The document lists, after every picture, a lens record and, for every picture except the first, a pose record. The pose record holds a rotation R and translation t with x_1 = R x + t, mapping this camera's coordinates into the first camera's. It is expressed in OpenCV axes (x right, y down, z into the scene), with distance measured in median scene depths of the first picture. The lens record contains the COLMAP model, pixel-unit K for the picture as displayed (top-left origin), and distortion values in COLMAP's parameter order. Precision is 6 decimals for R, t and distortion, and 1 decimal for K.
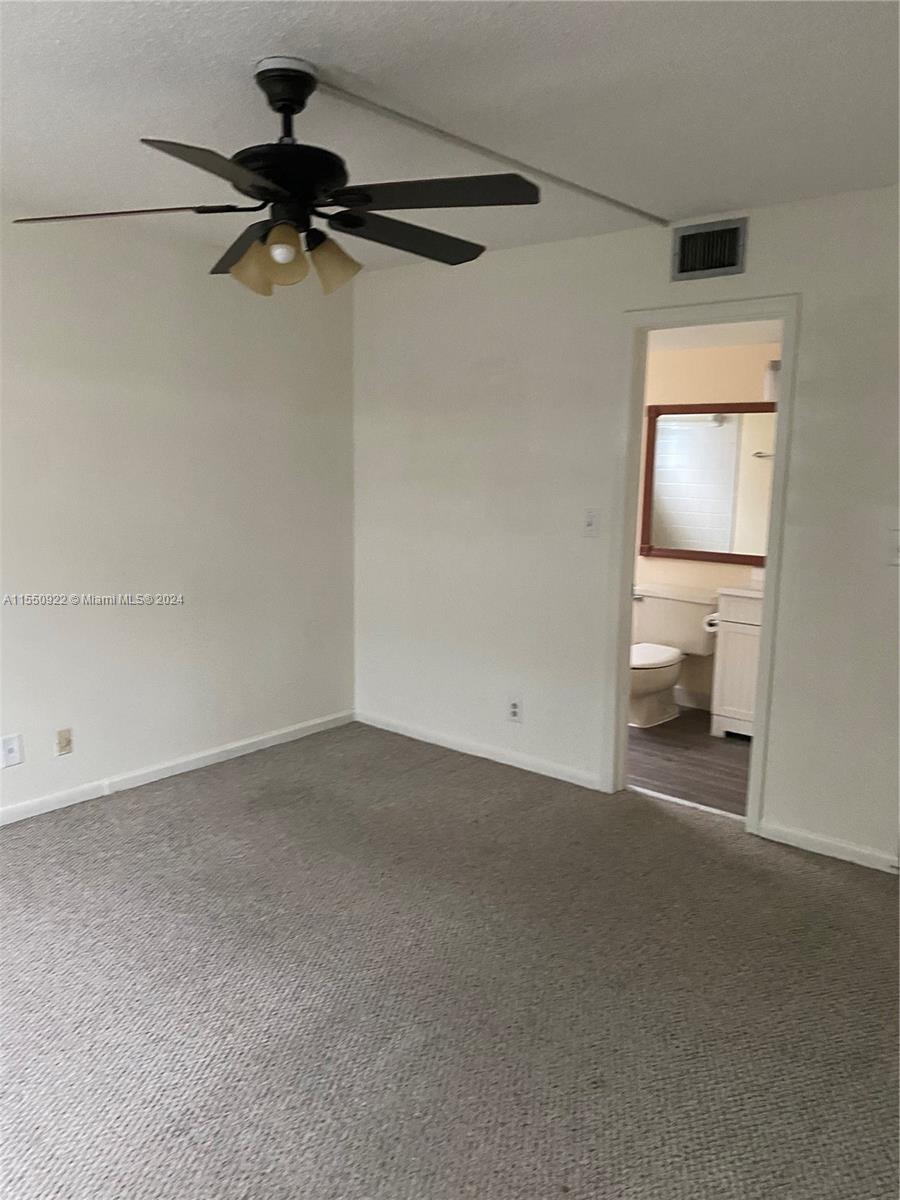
lens RADIAL K [[915.8, 0, 445.5], [0, 915.8, 581.4], [0, 0, 1]] dist [0.000143, 0.000514]
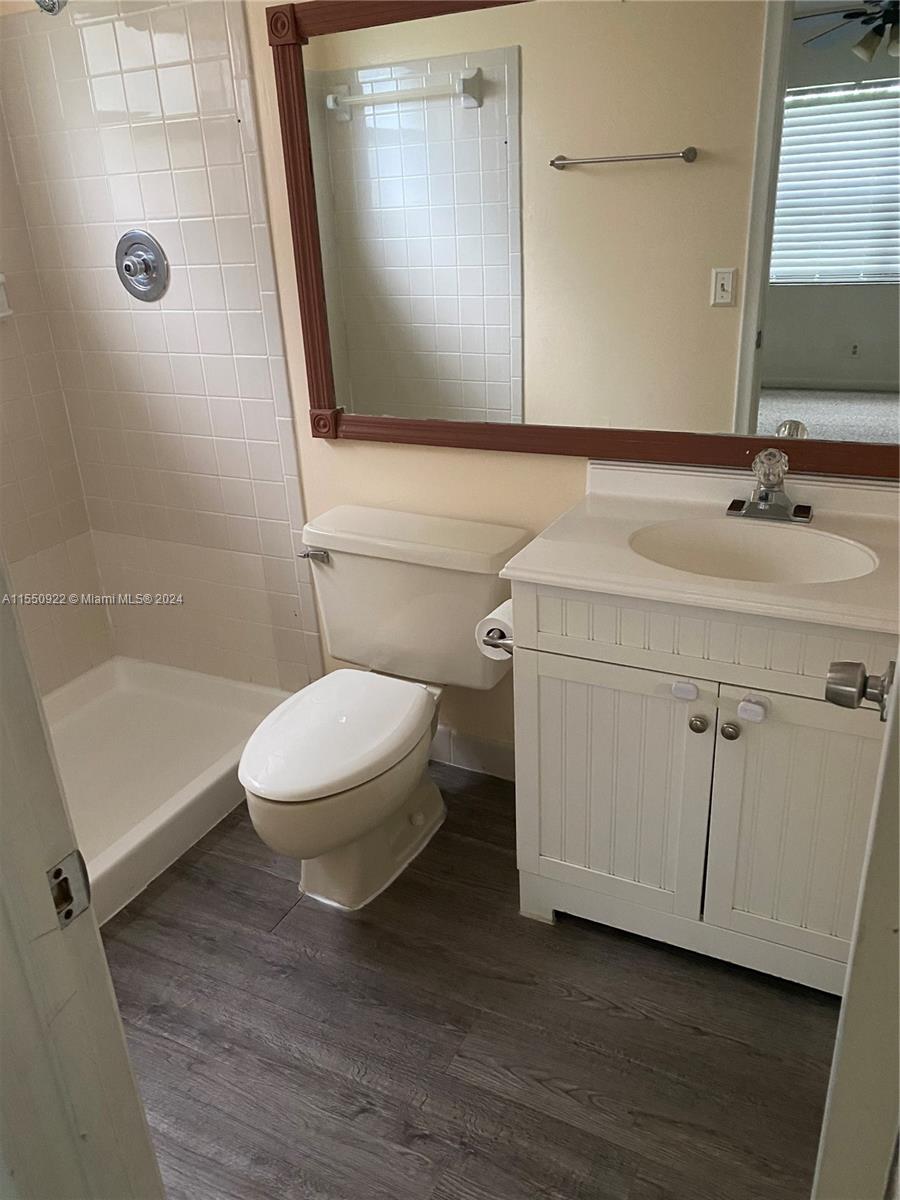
lens RADIAL K [[915.8, 0, 445.5], [0, 915.8, 581.4], [0, 0, 1]] dist [0.000143, 0.000514]
pose [[0.968569, -0.154476, 0.194964, 0.200843], [0.100751, 0.960253, 0.260313, -0.074911], [-0.227427, -0.232489, 0.945635, 0.655711]]
